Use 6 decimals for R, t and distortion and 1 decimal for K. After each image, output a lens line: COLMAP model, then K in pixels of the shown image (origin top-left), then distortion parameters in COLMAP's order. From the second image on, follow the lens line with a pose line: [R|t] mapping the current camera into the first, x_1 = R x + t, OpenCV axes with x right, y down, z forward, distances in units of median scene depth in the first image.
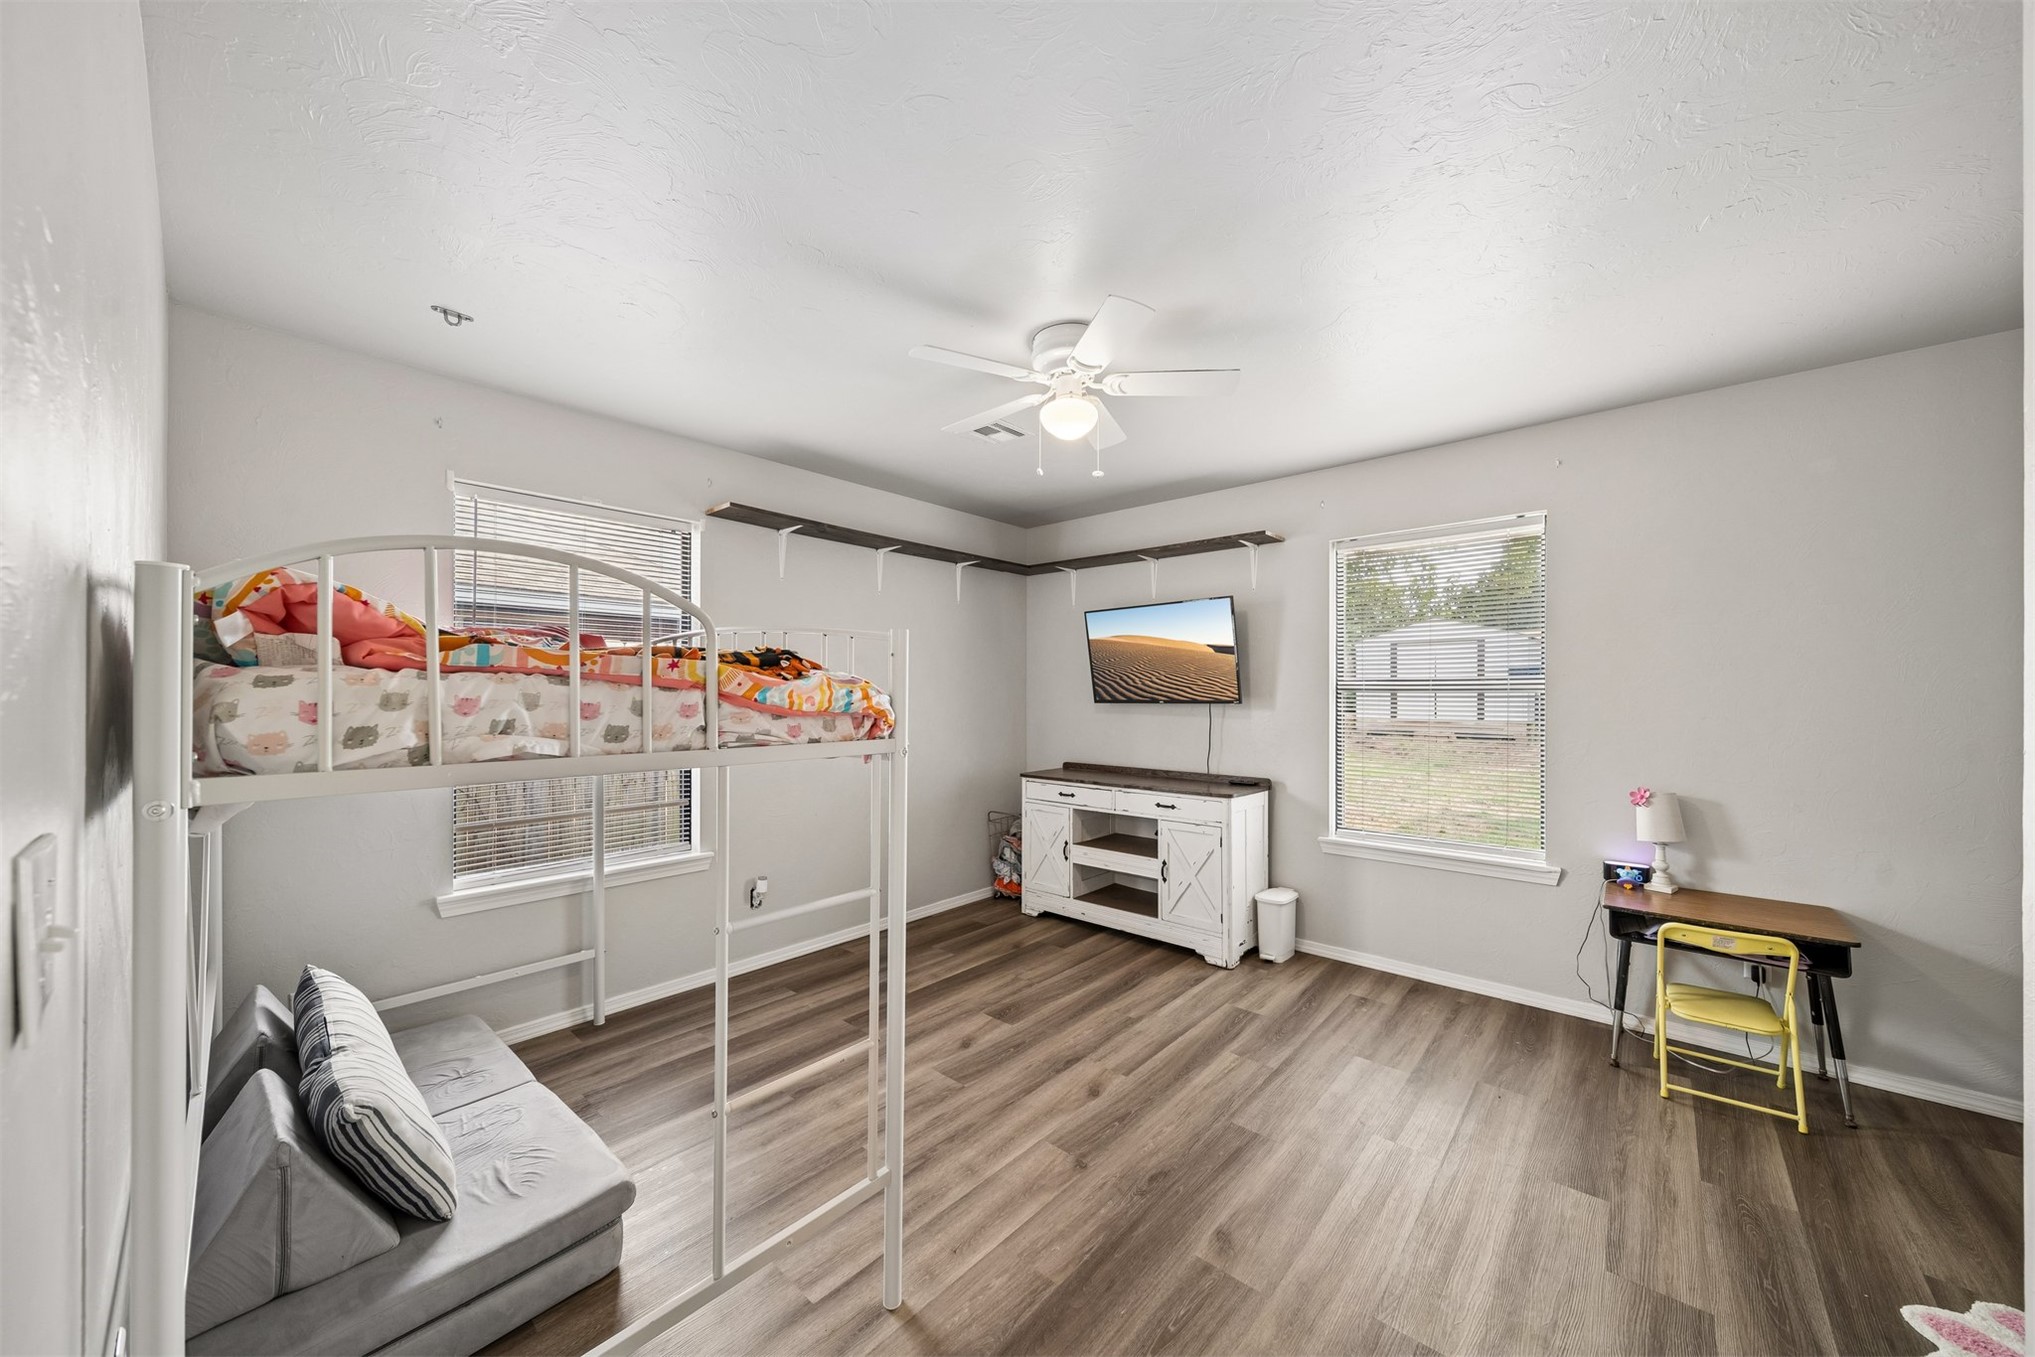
lens RADIAL K [[716.0, 0, 1016.2], [0, 716.0, 690.3], [0, 0, 1]] dist [0.005201, -0.001854]
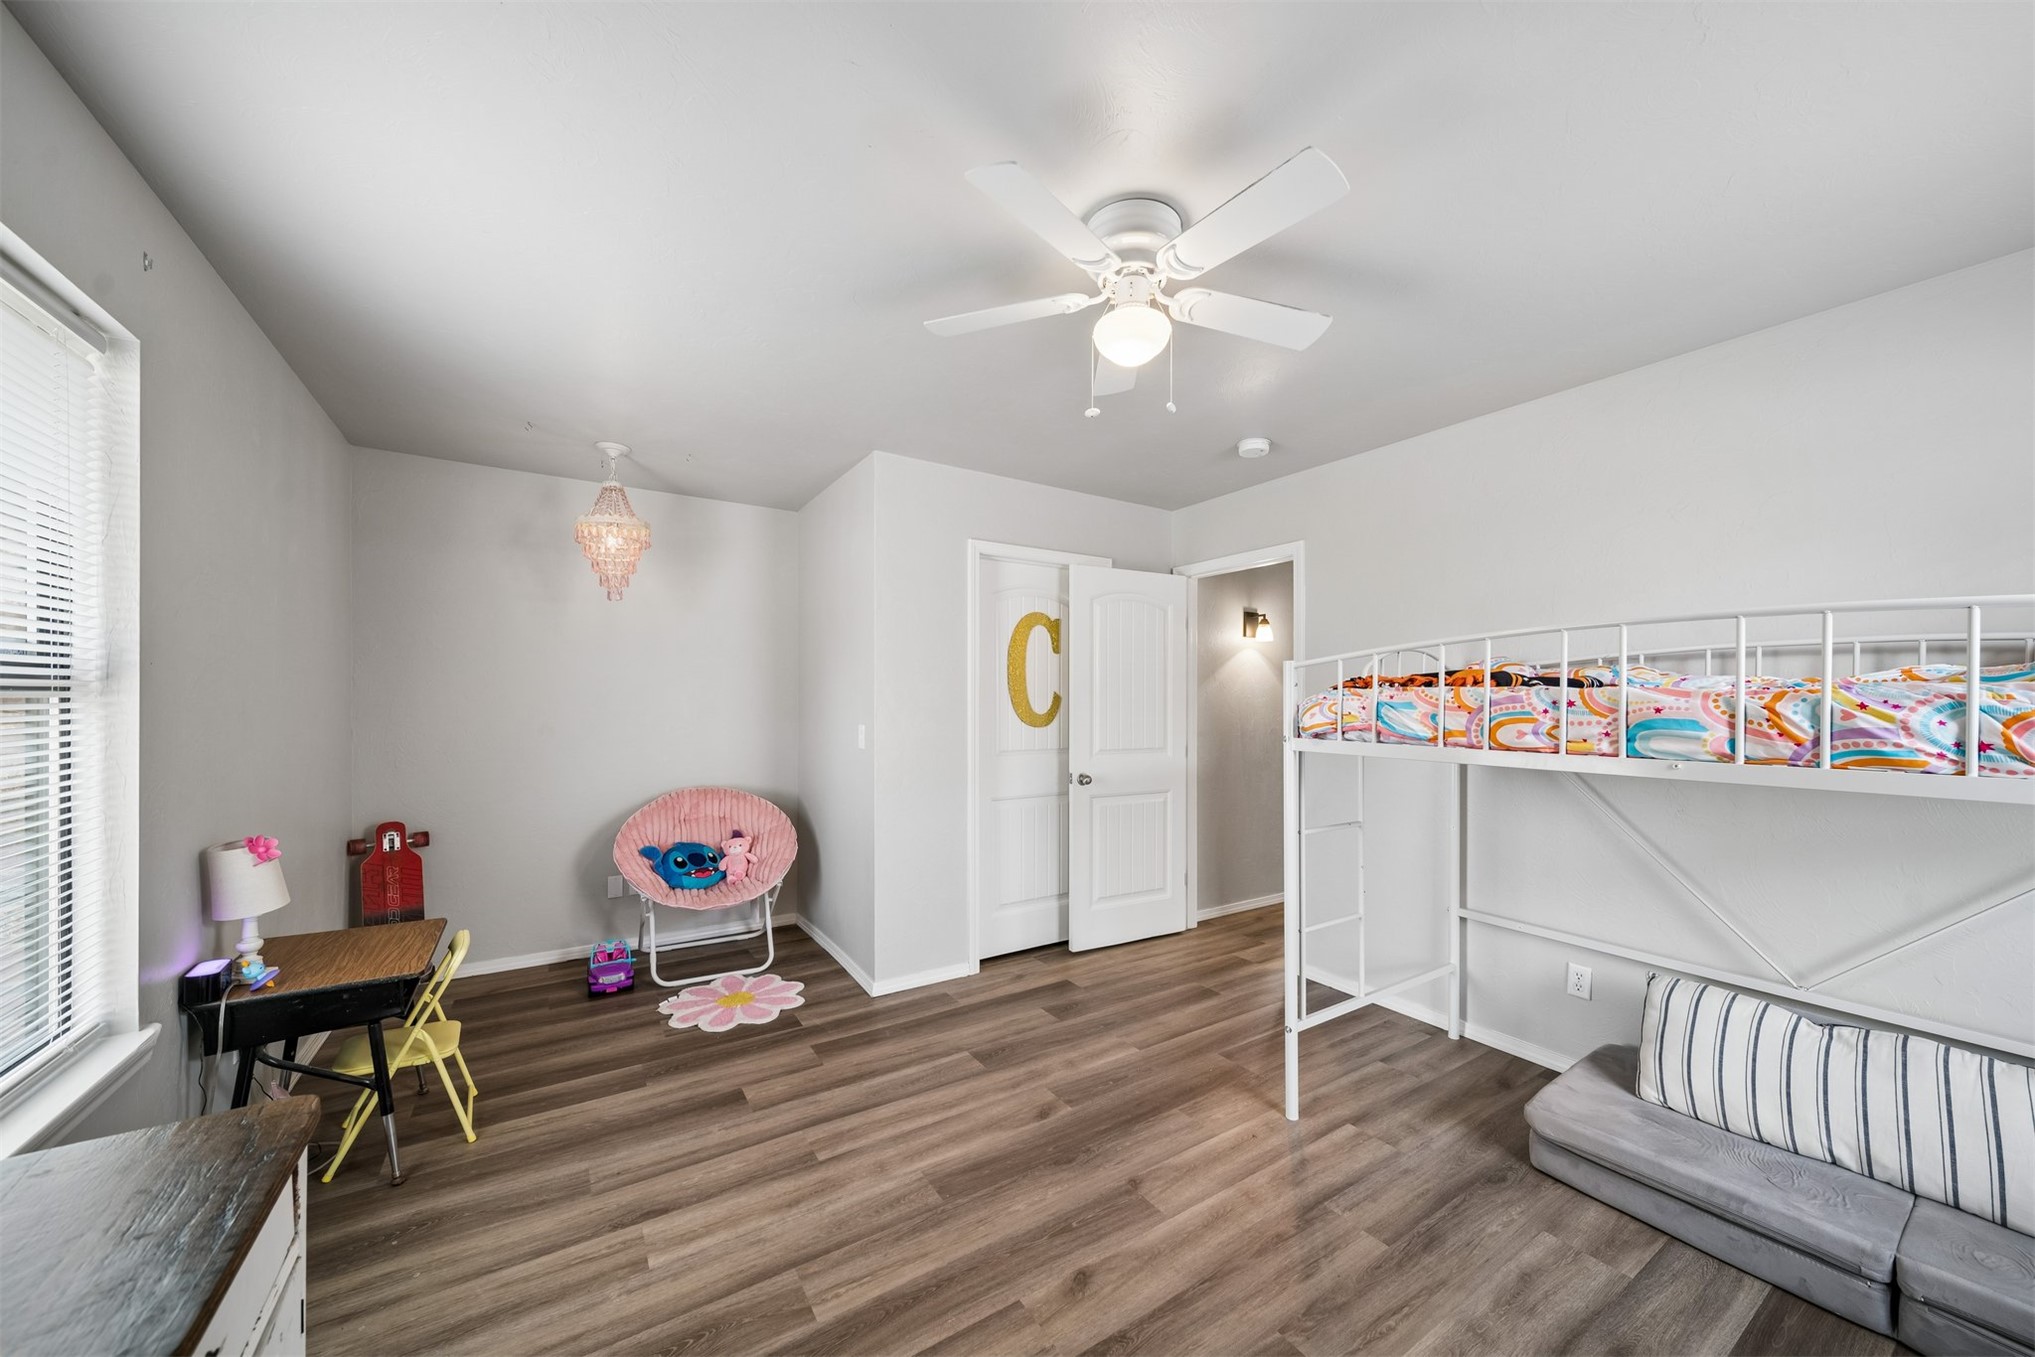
lens RADIAL K [[716.0, 0, 1017.3], [0, 716.0, 685.9], [0, 0, 1]] dist [0.005201, -0.001854]
pose [[-0.960205, 0.000484, 0.279296, -0.031547], [-0.006637, 0.999677, -0.024551, -0.000411], [-0.279217, -0.025428, -0.959891, 1.971741]]
